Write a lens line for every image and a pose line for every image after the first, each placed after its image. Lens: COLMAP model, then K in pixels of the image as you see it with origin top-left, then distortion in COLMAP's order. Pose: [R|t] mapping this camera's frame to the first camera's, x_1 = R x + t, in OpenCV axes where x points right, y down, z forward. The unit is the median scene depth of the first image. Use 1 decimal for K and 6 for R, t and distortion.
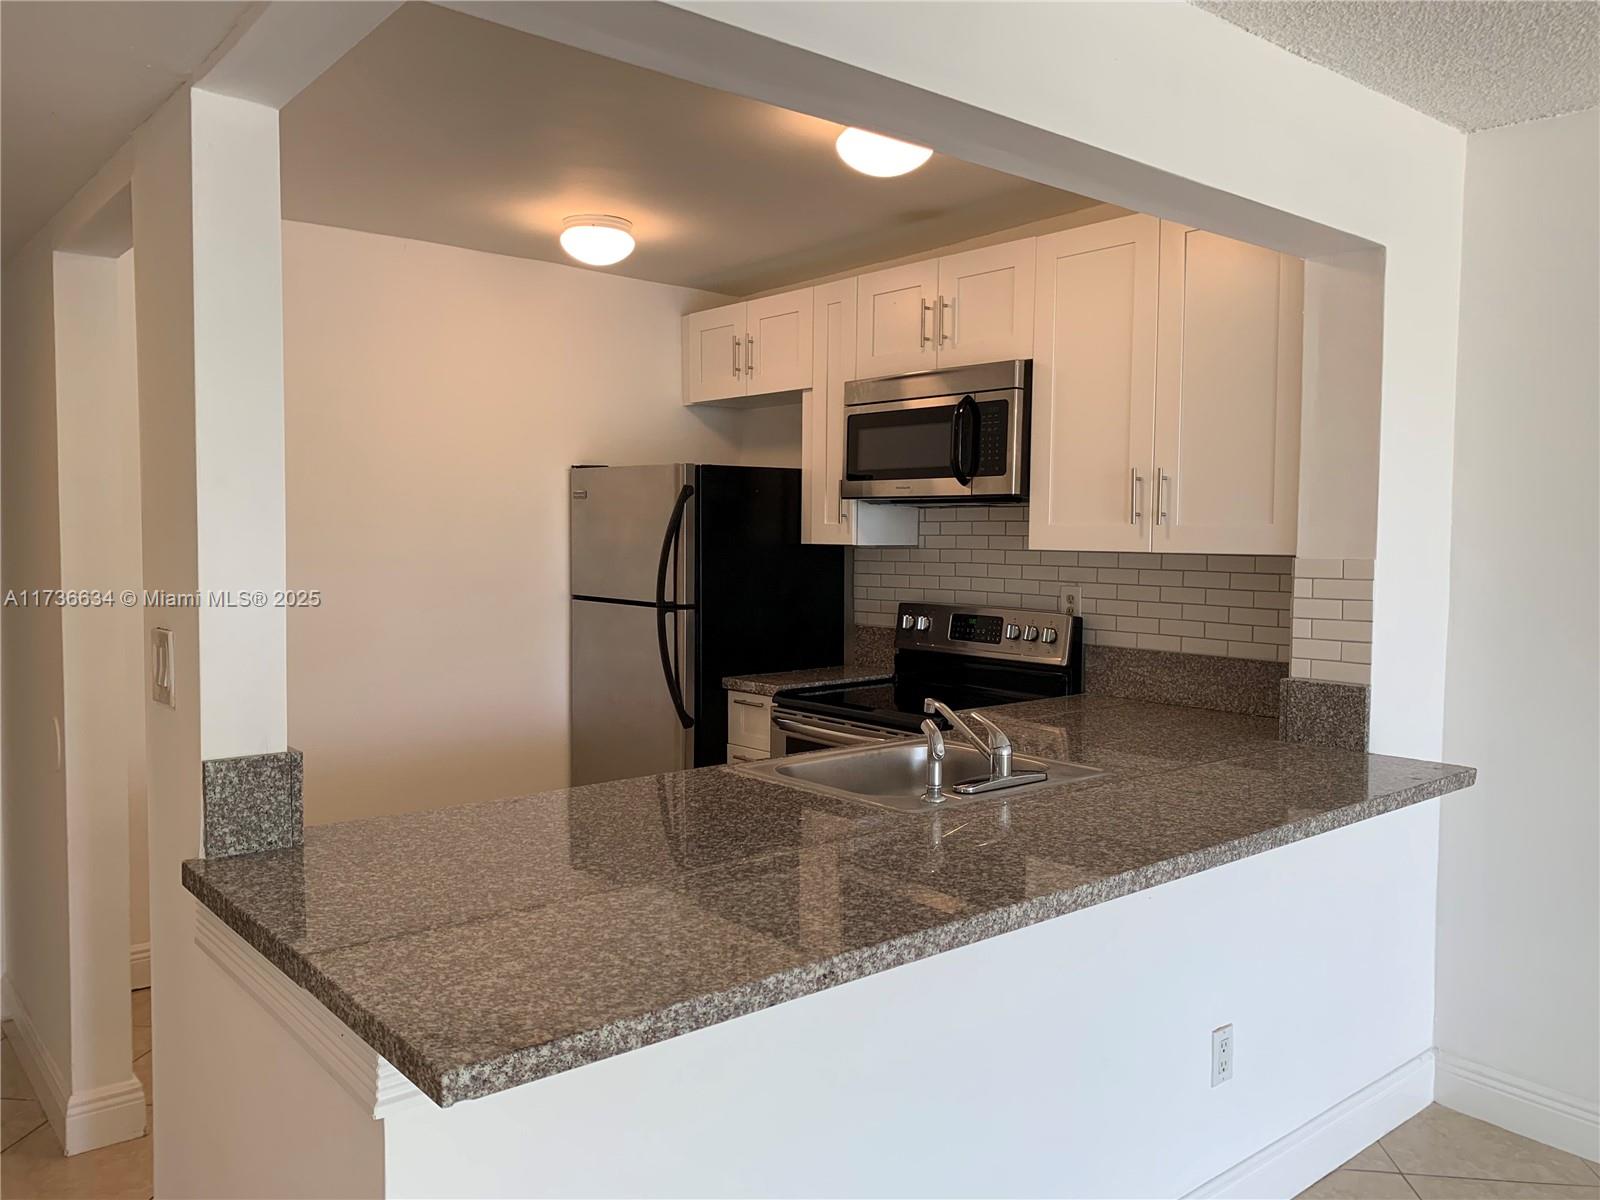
lens RADIAL K [[1222.6, 0, 797.6], [0, 1222.6, 607.8], [0, 0, 1]] dist [0.056719, 0.001001]
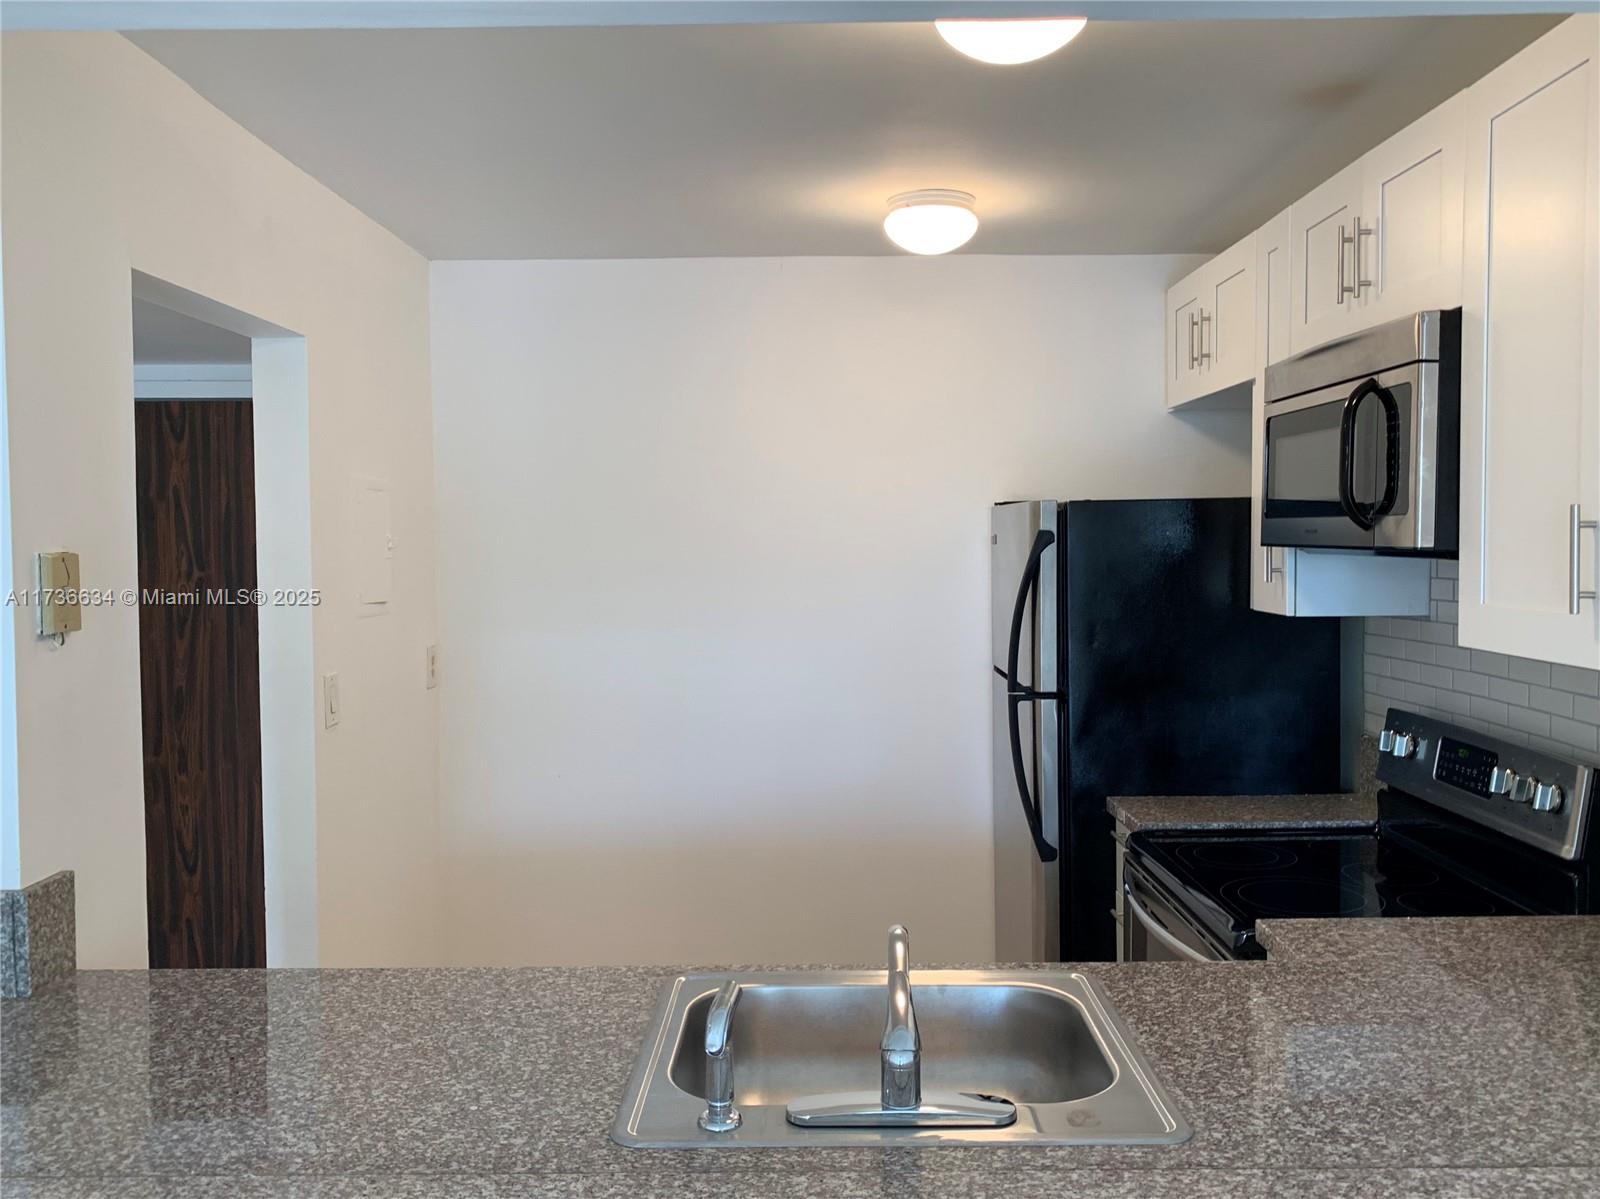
lens RADIAL K [[1326.2, 0, 800.4], [0, 1326.2, 591.1], [0, 0, 1]] dist [0.029491, -0.003620]
pose [[0.769709, 0.014646, -0.638227, 0.325027], [-0.029939, 0.999465, -0.013172, -0.051989], [0.637693, 0.029246, 0.769735, 0.318644]]
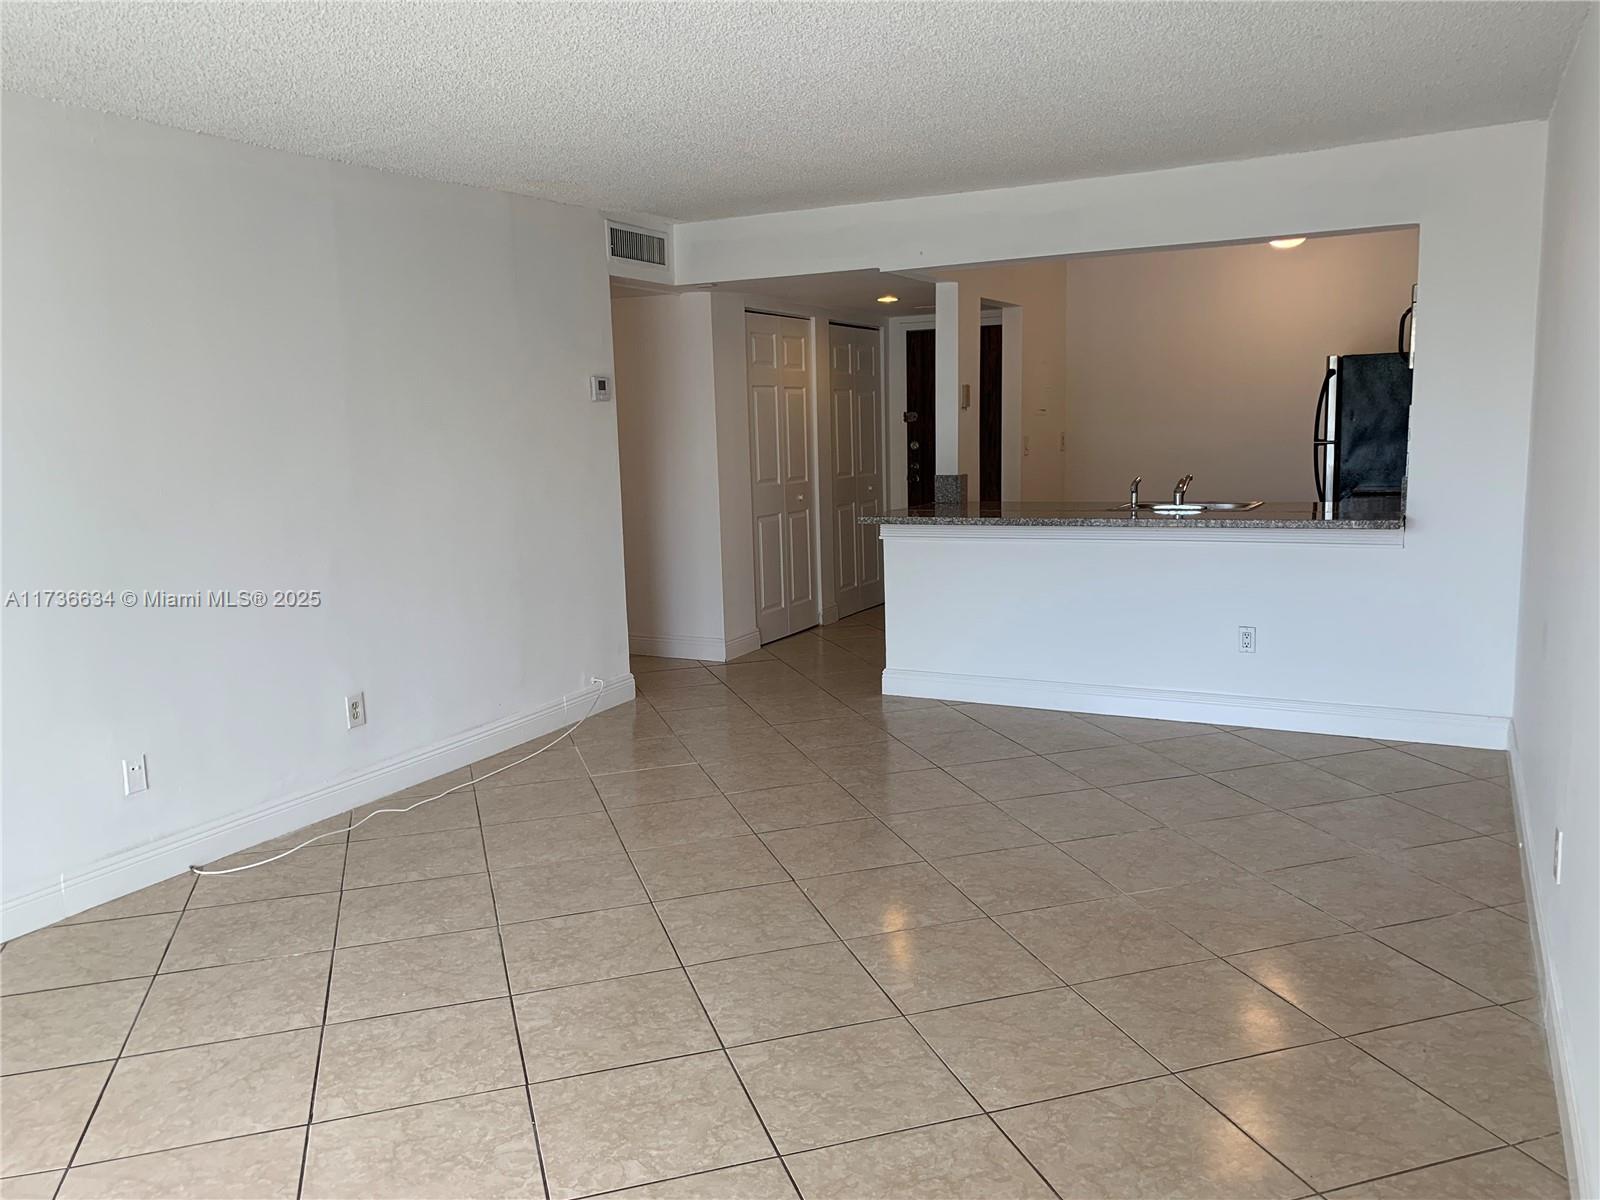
lens RADIAL K [[1222.6, 0, 798.8], [0, 1222.6, 598.1], [0, 0, 1]] dist [0.056719, 0.001001]
pose [[0.391207, 0.113450, -0.913283, 1.289820], [-0.029803, 0.993414, 0.110638, 0.049200], [0.919820, -0.016064, 0.392012, -0.360513]]
